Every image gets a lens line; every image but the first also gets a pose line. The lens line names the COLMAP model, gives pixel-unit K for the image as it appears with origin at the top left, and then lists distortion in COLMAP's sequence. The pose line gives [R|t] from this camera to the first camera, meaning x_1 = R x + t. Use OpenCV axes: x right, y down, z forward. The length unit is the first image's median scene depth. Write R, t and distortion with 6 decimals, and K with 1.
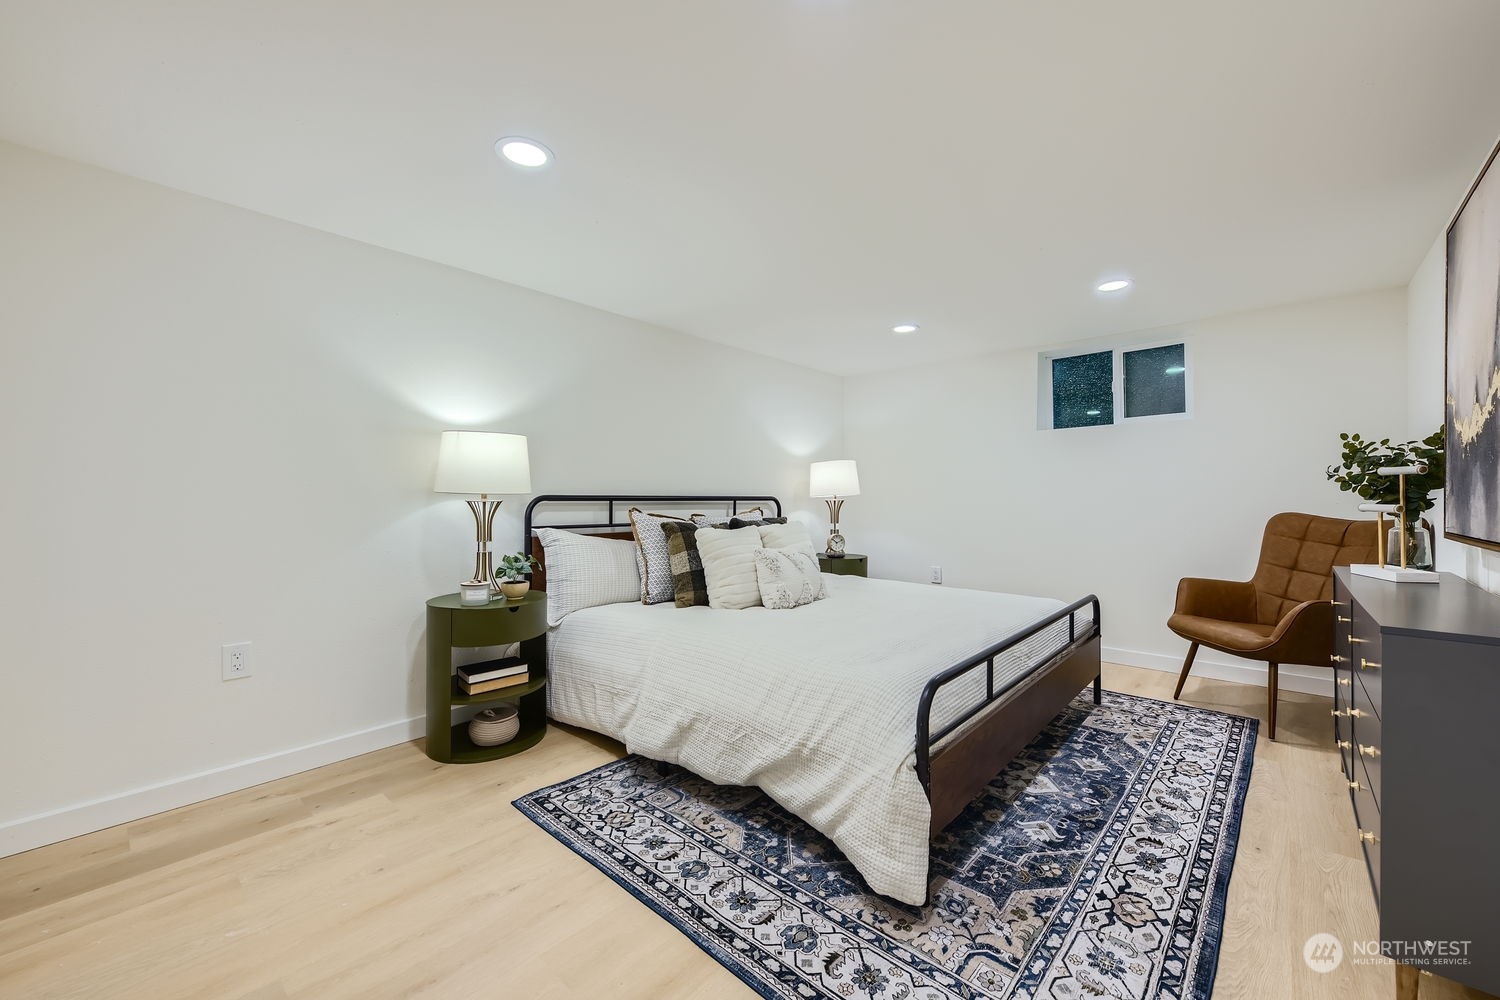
lens RADIAL K [[592.6, 0, 747.2], [0, 592.6, 498.3], [0, 0, 1]] dist [-0.000457, -0.000257]
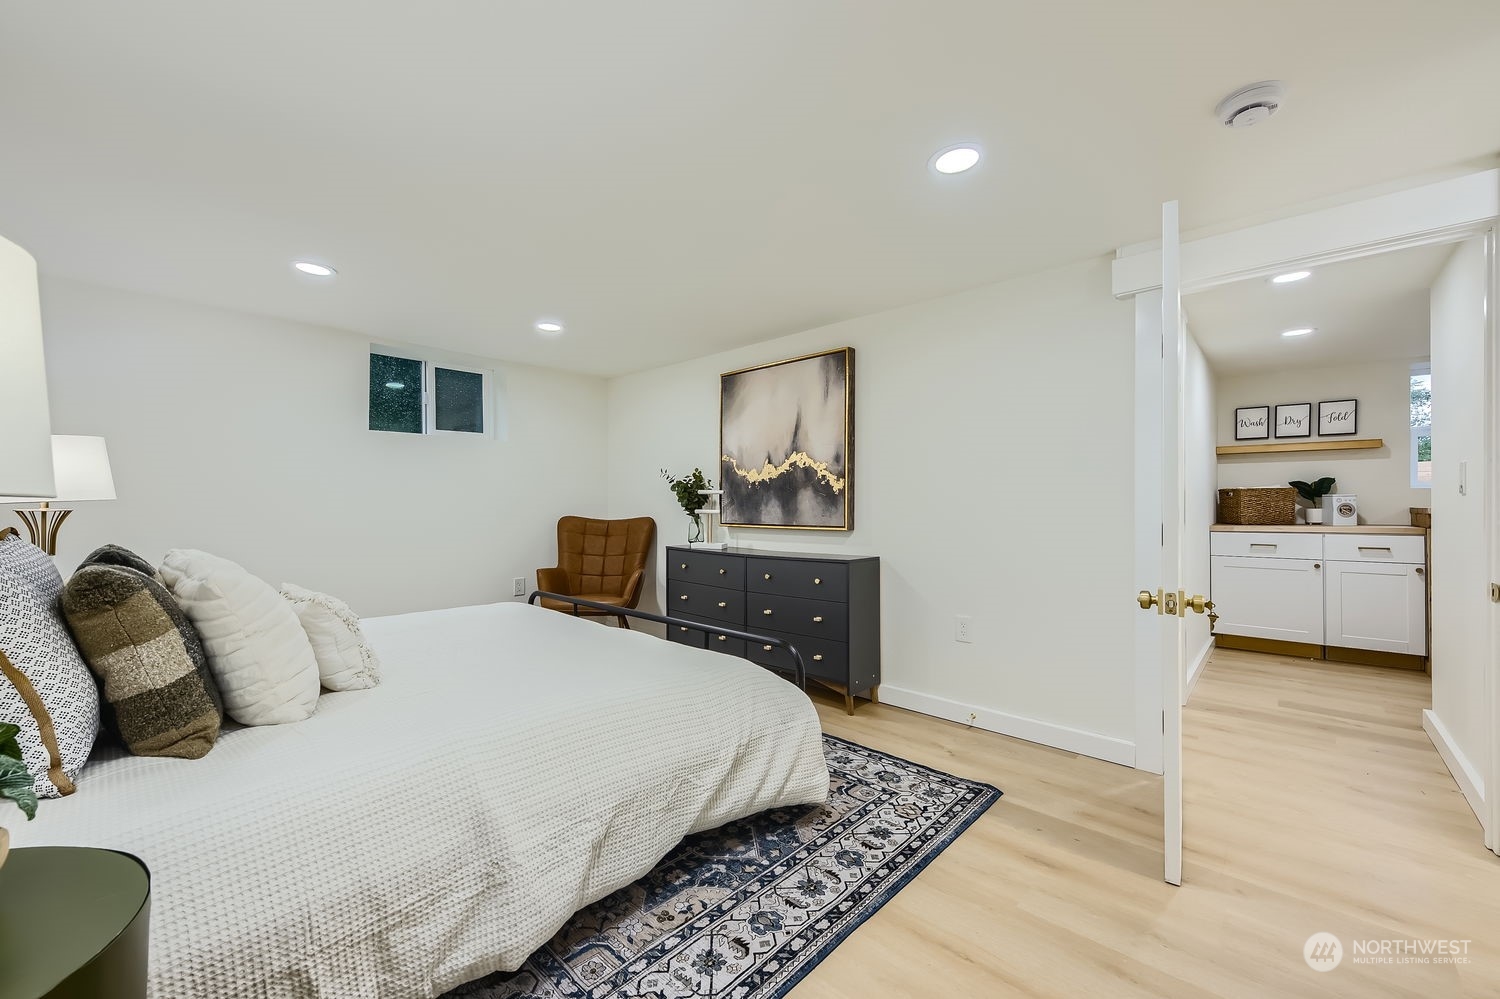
lens RADIAL K [[603.2, 0, 750.3], [0, 603.2, 505.3], [0, 0, 1]] dist [0.001809, 0.000103]
pose [[-0.002671, -0.000568, 0.999996, -0.950231], [-0.001658, 0.999998, 0.000563, -0.006104], [-0.999995, -0.001656, -0.002672, 0.970493]]
